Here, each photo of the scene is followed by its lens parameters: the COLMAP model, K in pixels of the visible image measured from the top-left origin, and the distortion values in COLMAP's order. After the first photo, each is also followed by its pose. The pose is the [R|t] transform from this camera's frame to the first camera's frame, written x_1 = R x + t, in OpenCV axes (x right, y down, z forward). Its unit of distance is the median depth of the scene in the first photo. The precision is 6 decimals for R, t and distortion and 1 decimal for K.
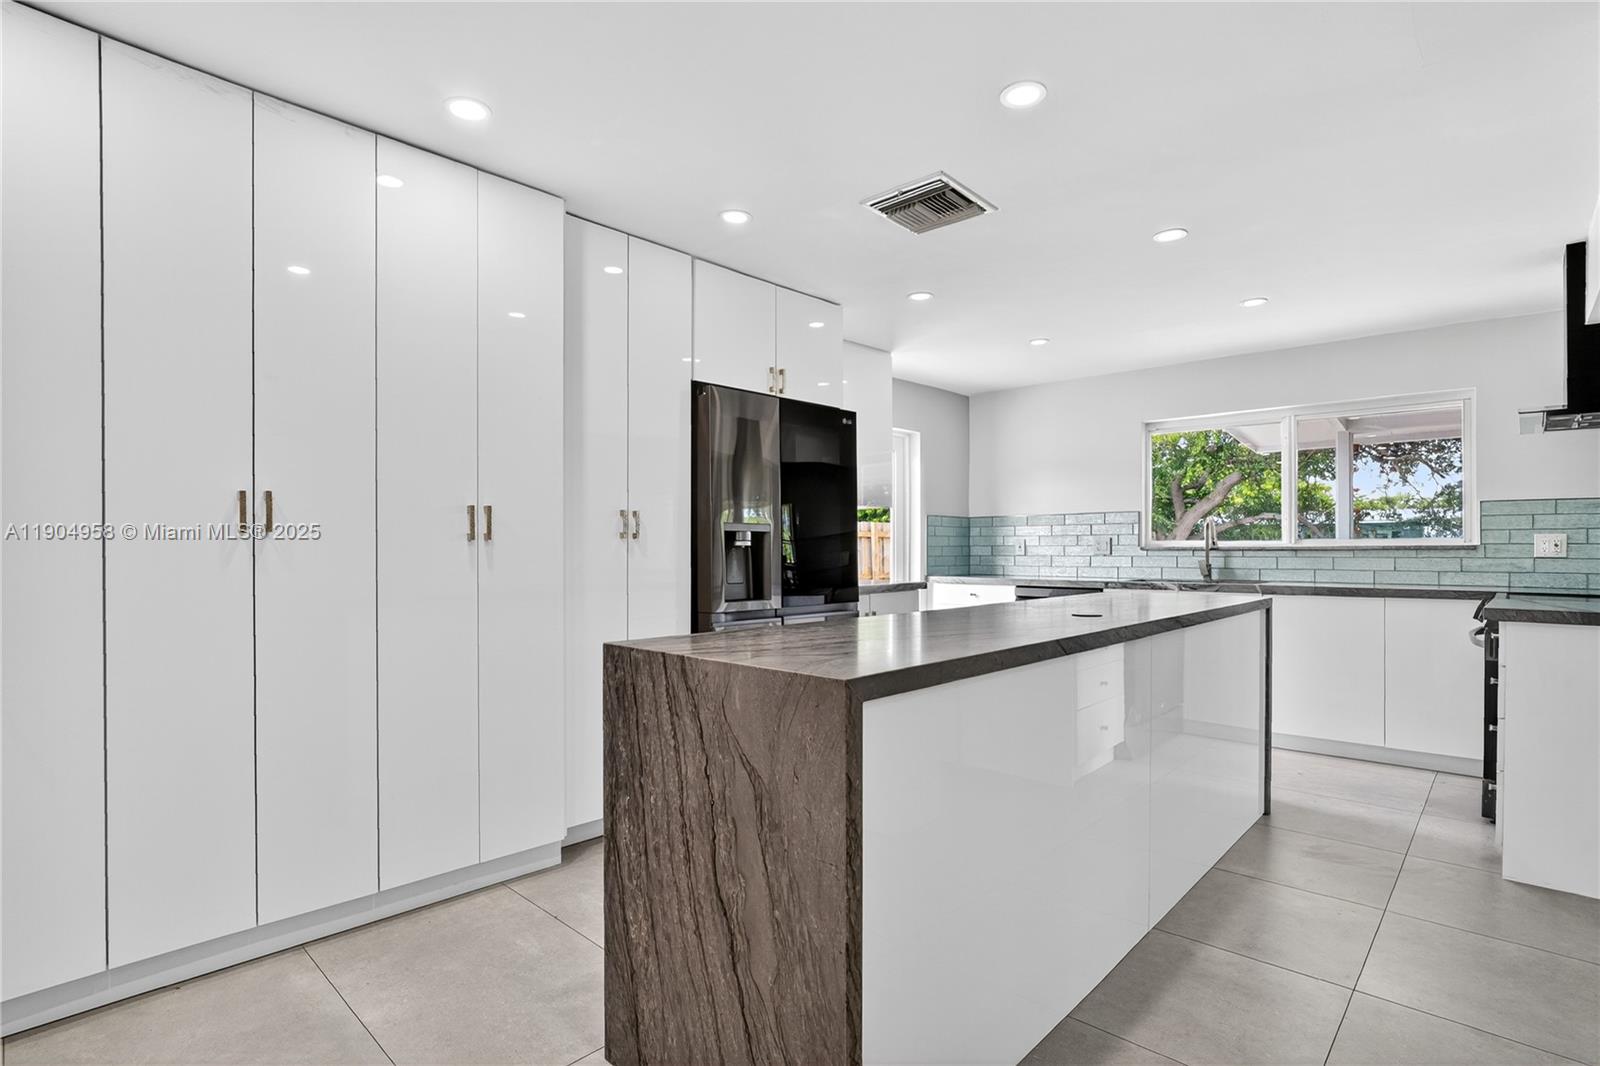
lens RADIAL K [[781.6, 0, 812.2], [0, 781.6, 552.0], [0, 0, 1]] dist [-0.031204, 0.000808]
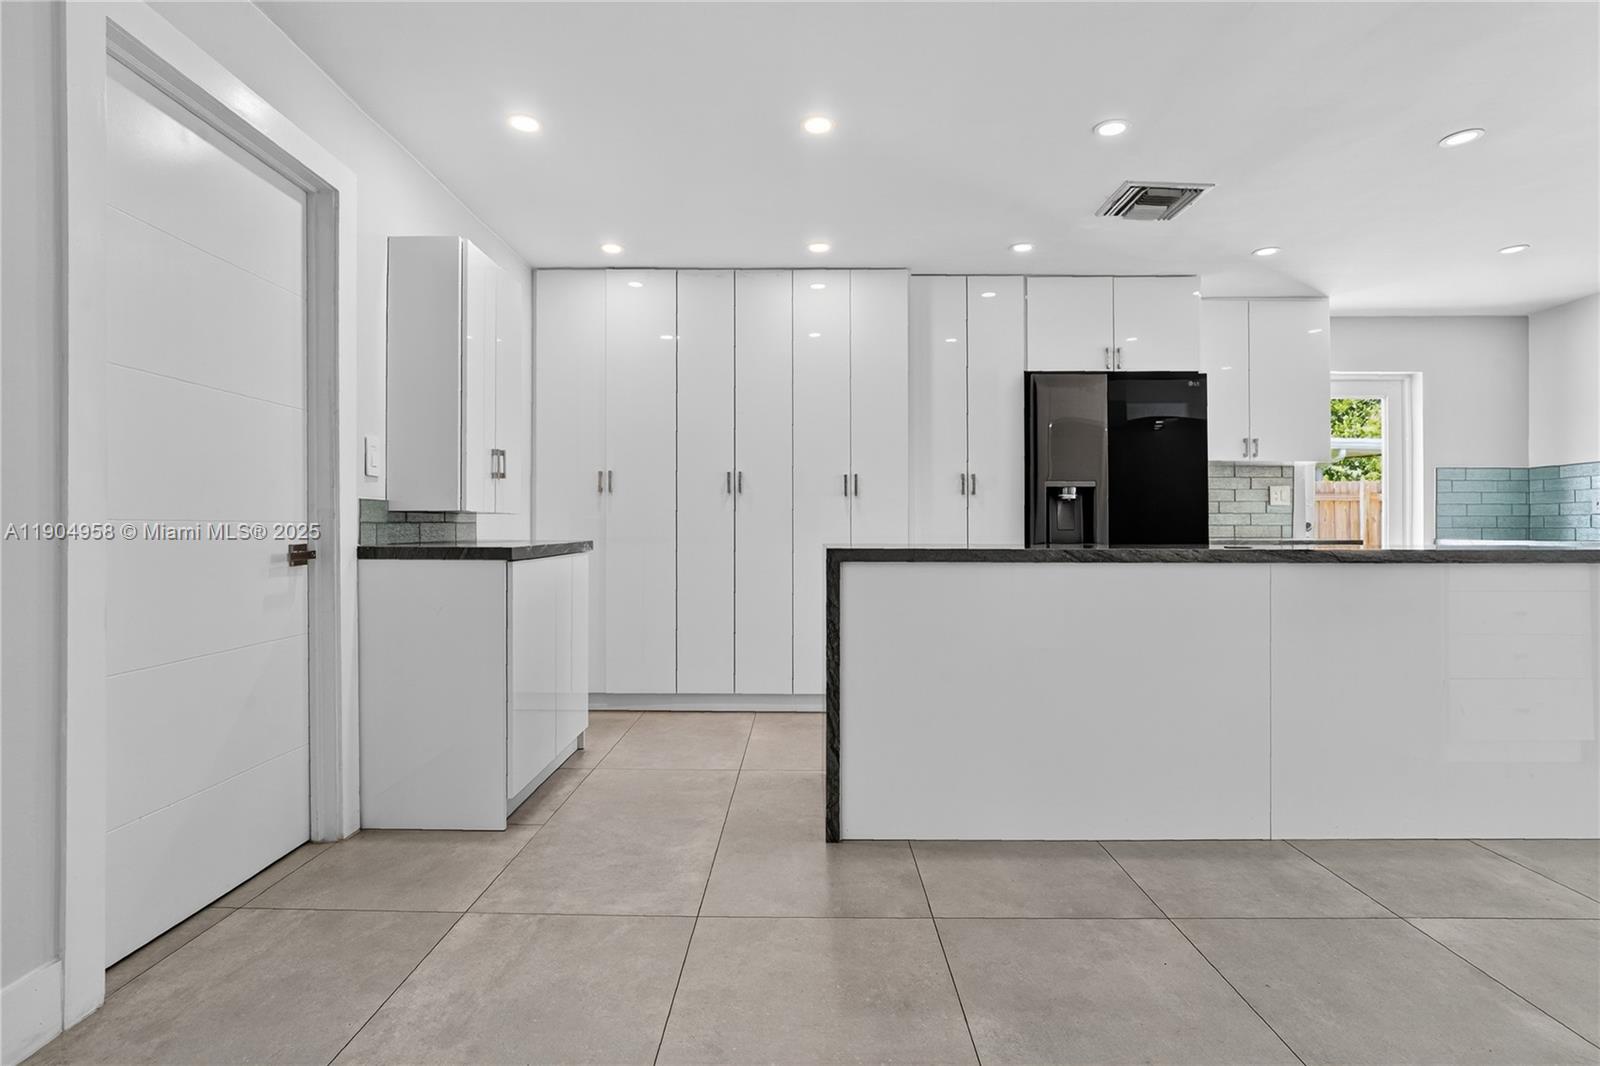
lens RADIAL K [[781.6, 0, 792.7], [0, 781.6, 533.8], [0, 0, 1]] dist [-0.031204, 0.000808]
pose [[0.671225, 0.007430, -0.741216, 0.585319], [-0.003902, 0.999971, 0.006489, 0.045200], [0.741243, -0.001463, 0.671235, -0.162996]]
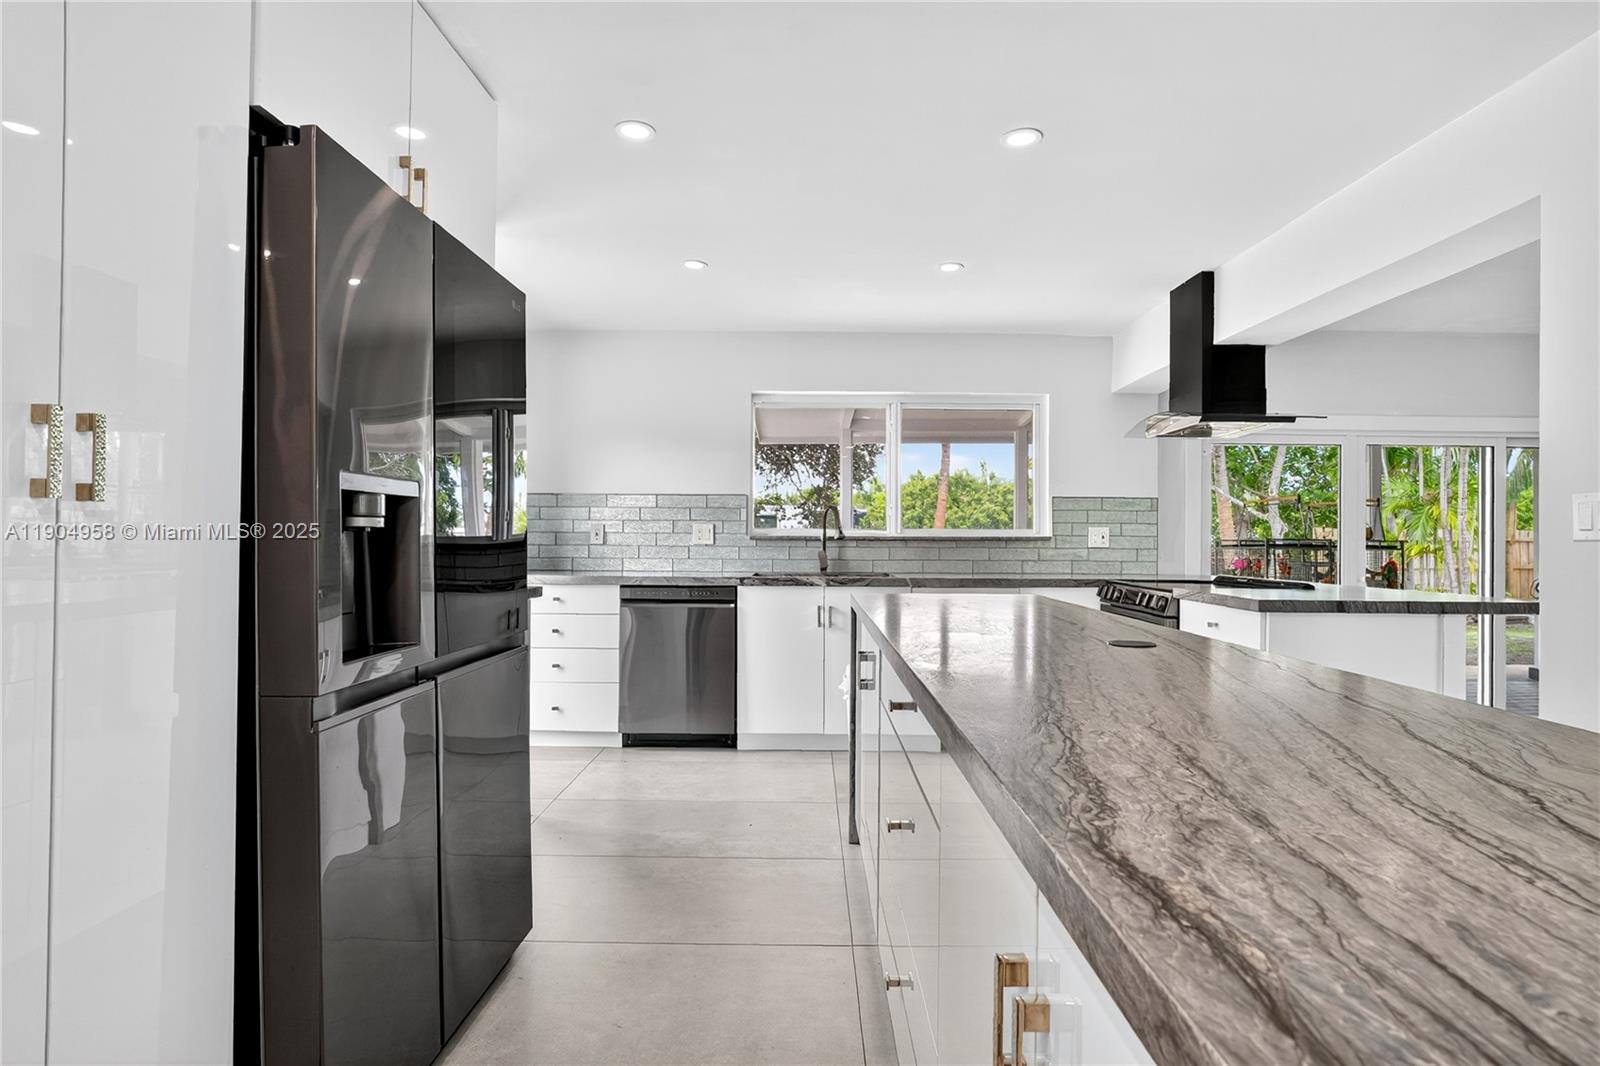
lens RADIAL K [[781.6, 0, 806.6], [0, 781.6, 531.9], [0, 0, 1]] dist [-0.031204, 0.000808]
pose [[0.726277, 0.010905, 0.687315, -0.226501], [-0.004878, 0.999931, -0.010711, -0.002900], [-0.687385, 0.004427, 0.726280, 0.583986]]
